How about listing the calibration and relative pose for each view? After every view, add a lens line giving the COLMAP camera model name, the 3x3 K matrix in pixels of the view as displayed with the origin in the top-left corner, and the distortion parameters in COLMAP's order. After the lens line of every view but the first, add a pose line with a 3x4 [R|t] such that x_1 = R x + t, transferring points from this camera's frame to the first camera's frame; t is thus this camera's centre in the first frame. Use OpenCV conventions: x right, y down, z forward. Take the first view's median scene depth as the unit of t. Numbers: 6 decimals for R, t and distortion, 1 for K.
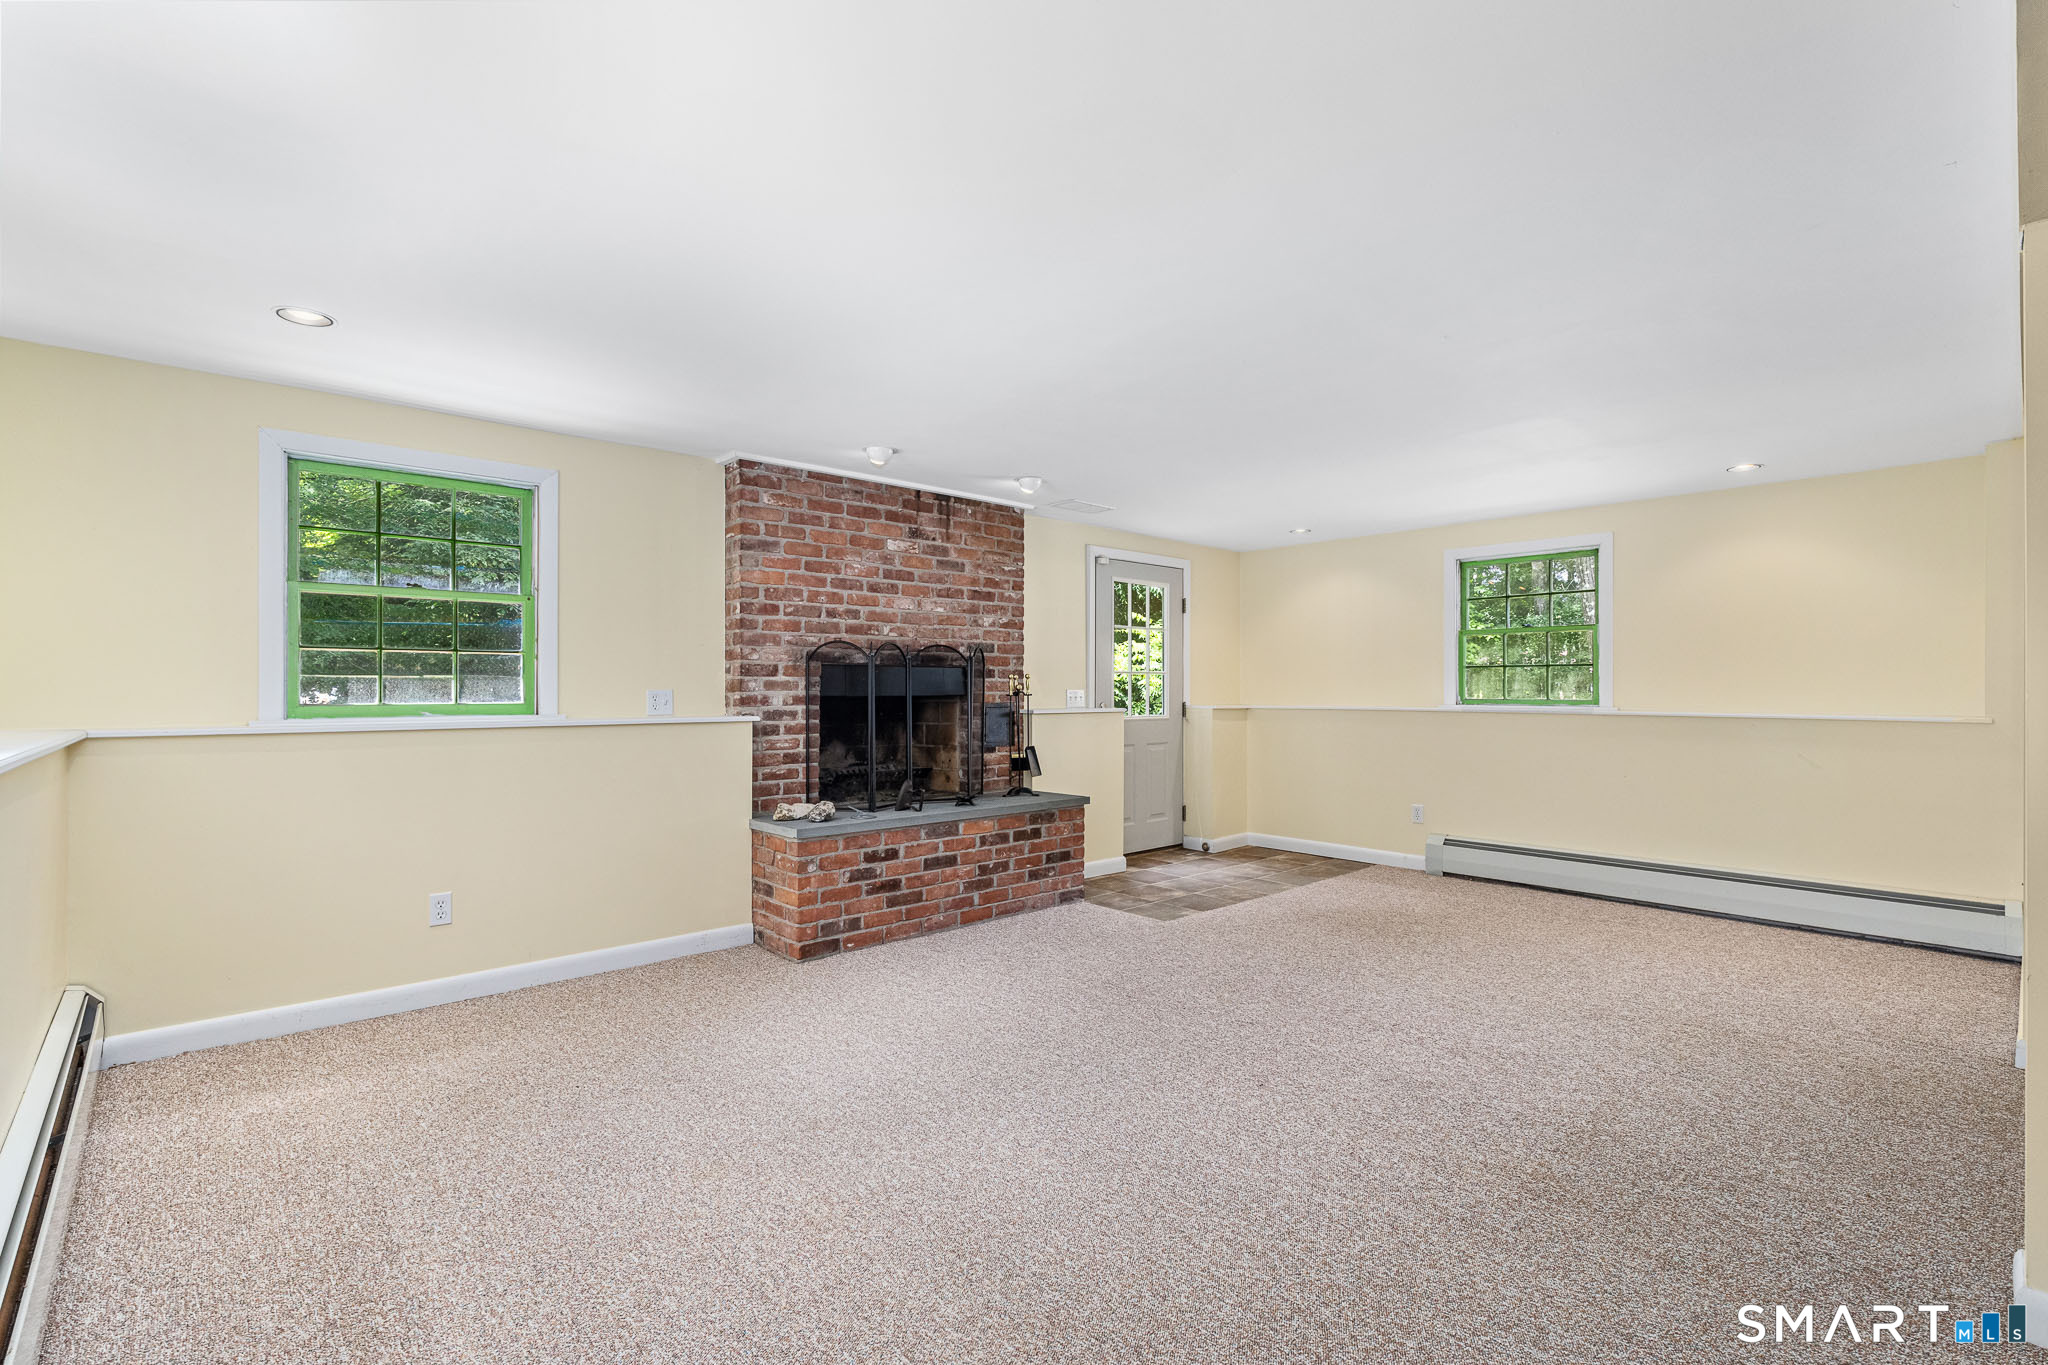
lens RADIAL K [[922.7, 0, 1025.9], [0, 922.7, 684.7], [0, 0, 1]] dist [-0.000742, -0.001550]
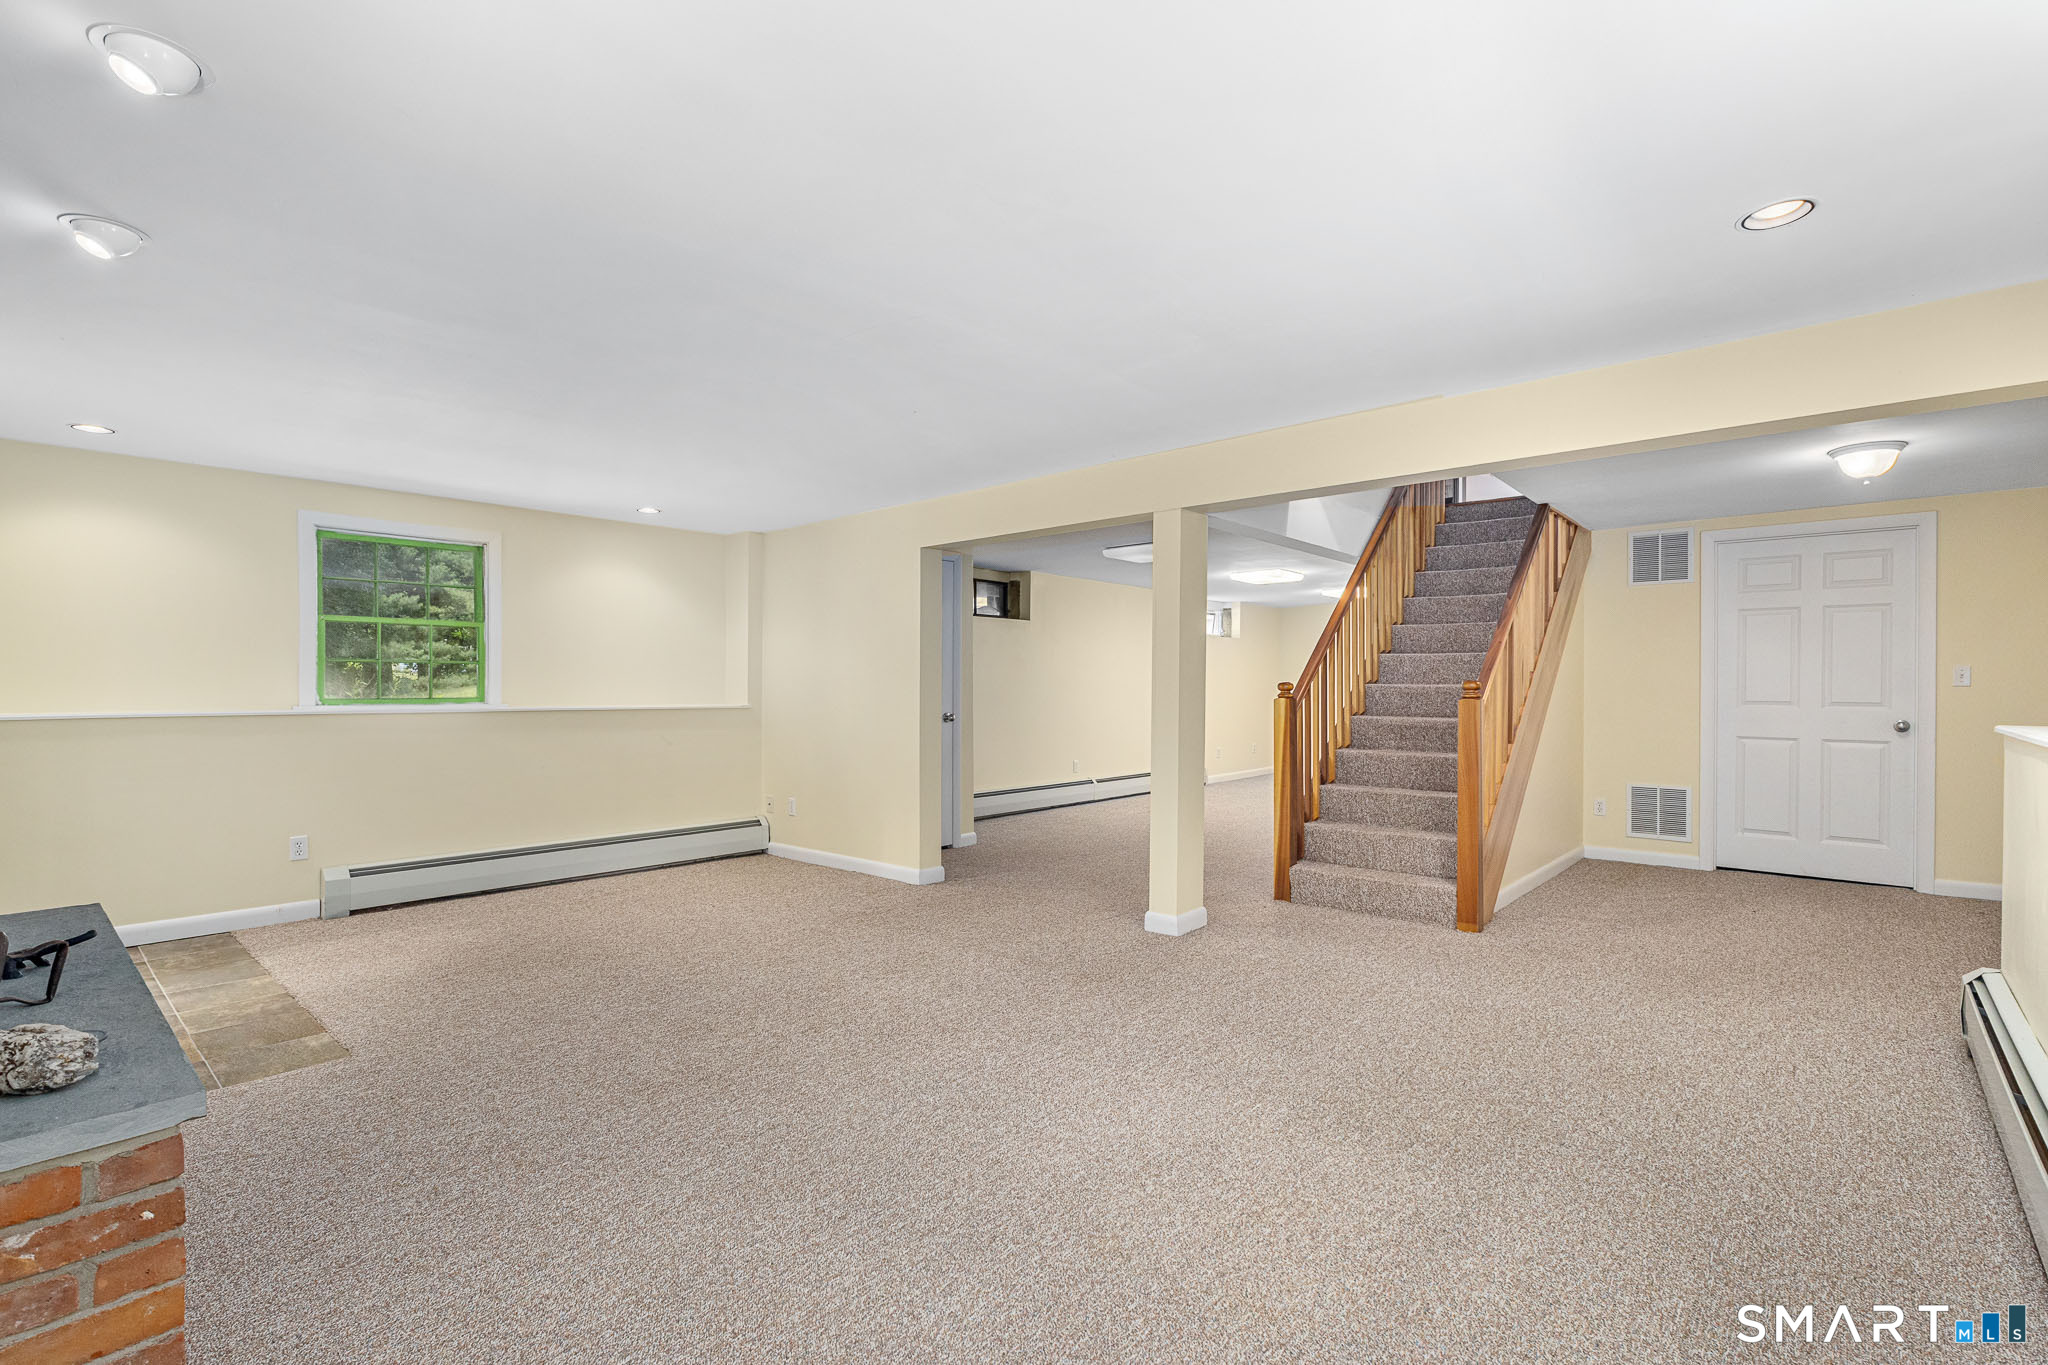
lens RADIAL K [[922.7, 0, 1026.5], [0, 922.7, 685.4], [0, 0, 1]] dist [-0.000742, -0.001550]
pose [[-0.107551, -0.000876, 0.994199, -0.444244], [-0.004816, 0.999988, 0.000360, 0.000572], [-0.994188, -0.004749, -0.107554, 0.518302]]
